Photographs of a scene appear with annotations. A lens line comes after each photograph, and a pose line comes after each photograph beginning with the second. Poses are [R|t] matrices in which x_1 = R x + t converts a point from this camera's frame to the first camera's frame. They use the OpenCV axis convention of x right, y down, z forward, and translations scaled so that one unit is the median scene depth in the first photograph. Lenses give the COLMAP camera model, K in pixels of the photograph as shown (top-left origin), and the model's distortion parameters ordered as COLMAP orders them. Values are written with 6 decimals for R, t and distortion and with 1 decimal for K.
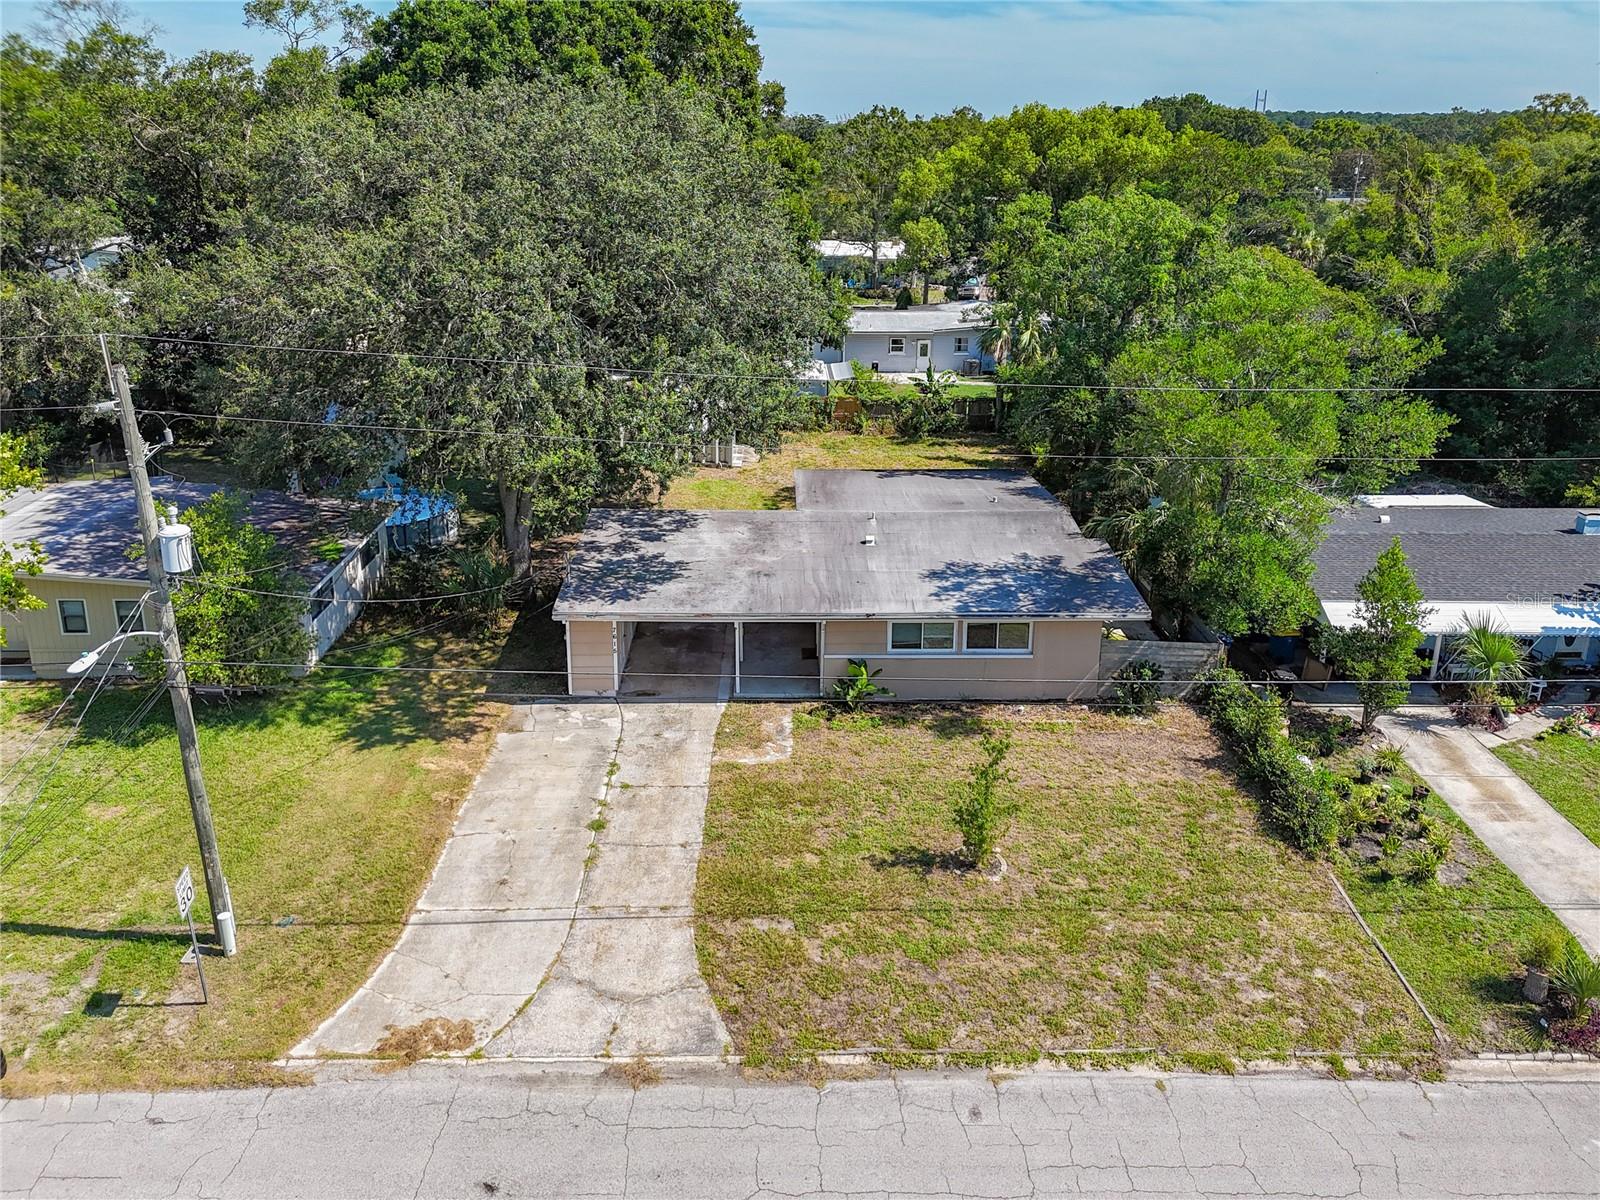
lens RADIAL K [[1268.3, 0, 777.8], [0, 1268.3, 554.5], [0, 0, 1]] dist [0.048771, -0.053768]
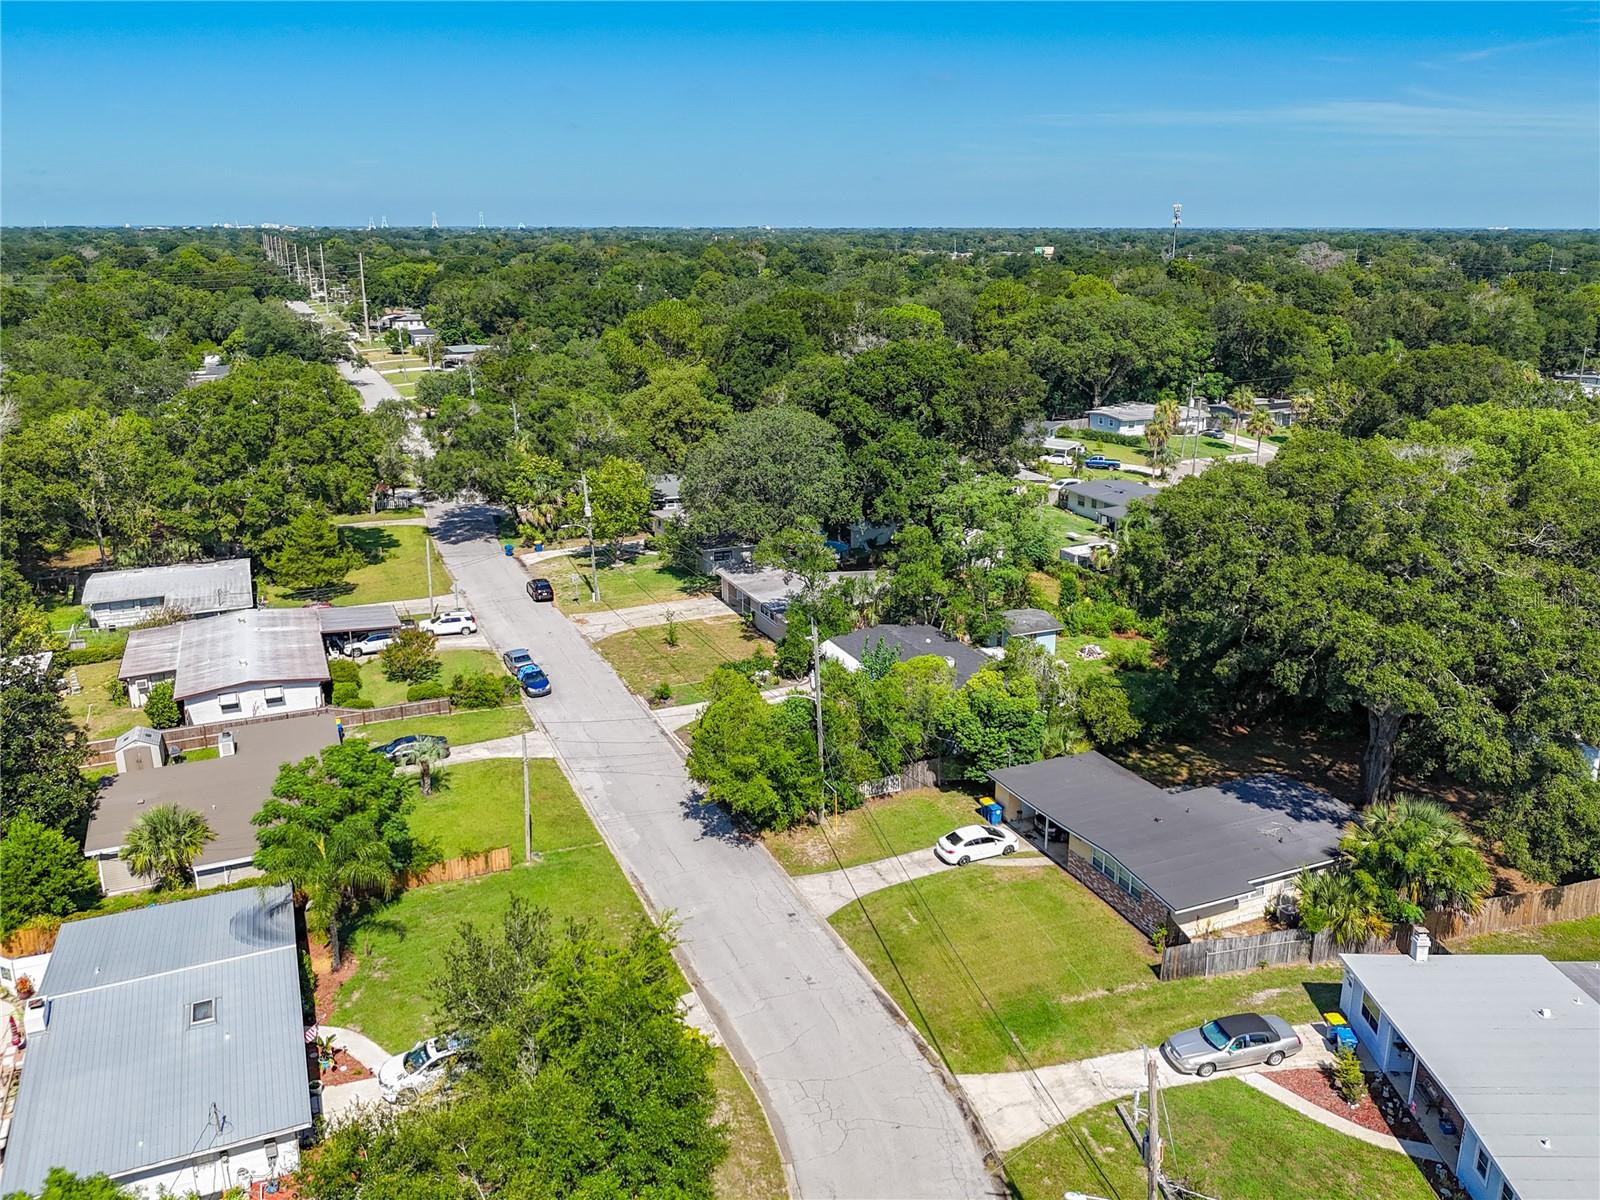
lens RADIAL K [[1230.4, 0, 864.7], [0, 1230.4, 605.9], [0, 0, 1]] dist [0.039489, -0.051748]
pose [[0.429454, 0.275270, -0.860113, 2.878252], [-0.292506, 0.943470, 0.155899, -0.503127], [0.854406, 0.184637, 0.485696, -0.283947]]
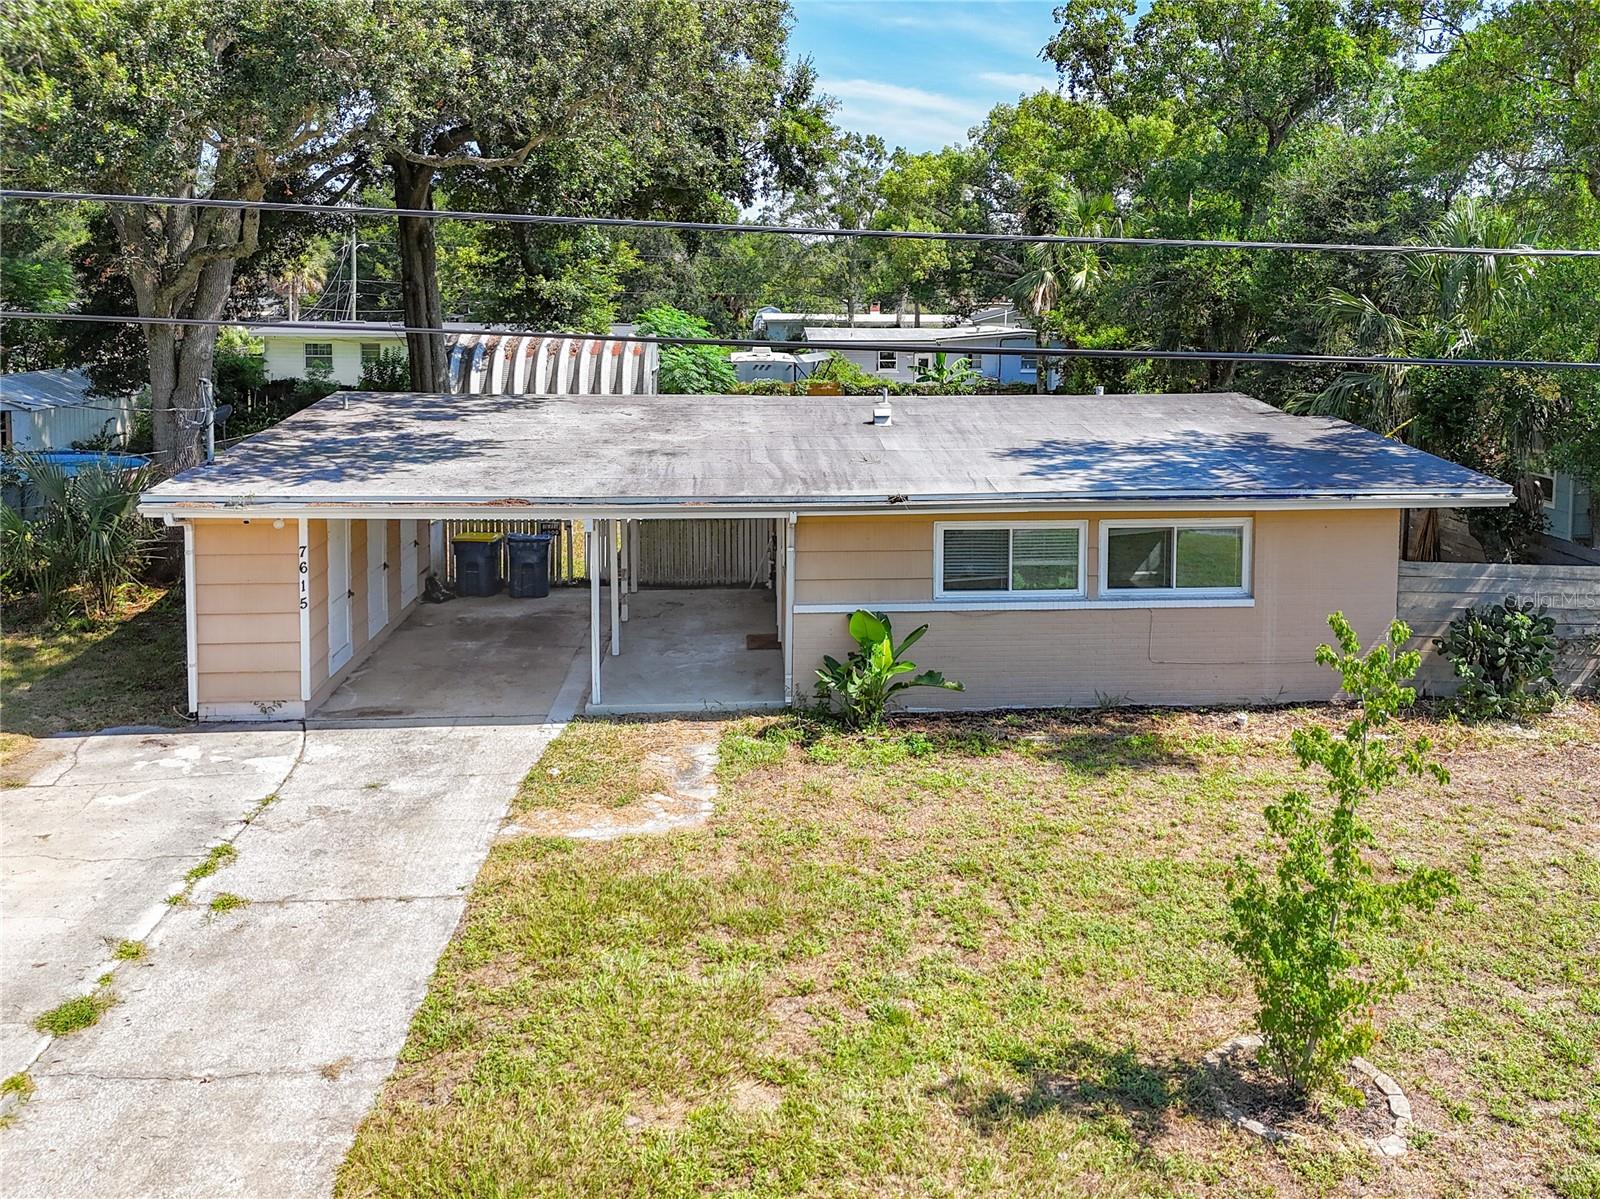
lens RADIAL K [[1403.0, 0, 846.4], [0, 1403.0, 442.5], [0, 0, 1]] dist [0.031975, -0.020375]
pose [[0.997169, -0.005941, 0.074952, 0.019125], [0.021397, 0.978076, -0.207148, 0.126275], [-0.072078, 0.208165, 0.975434, 0.515436]]
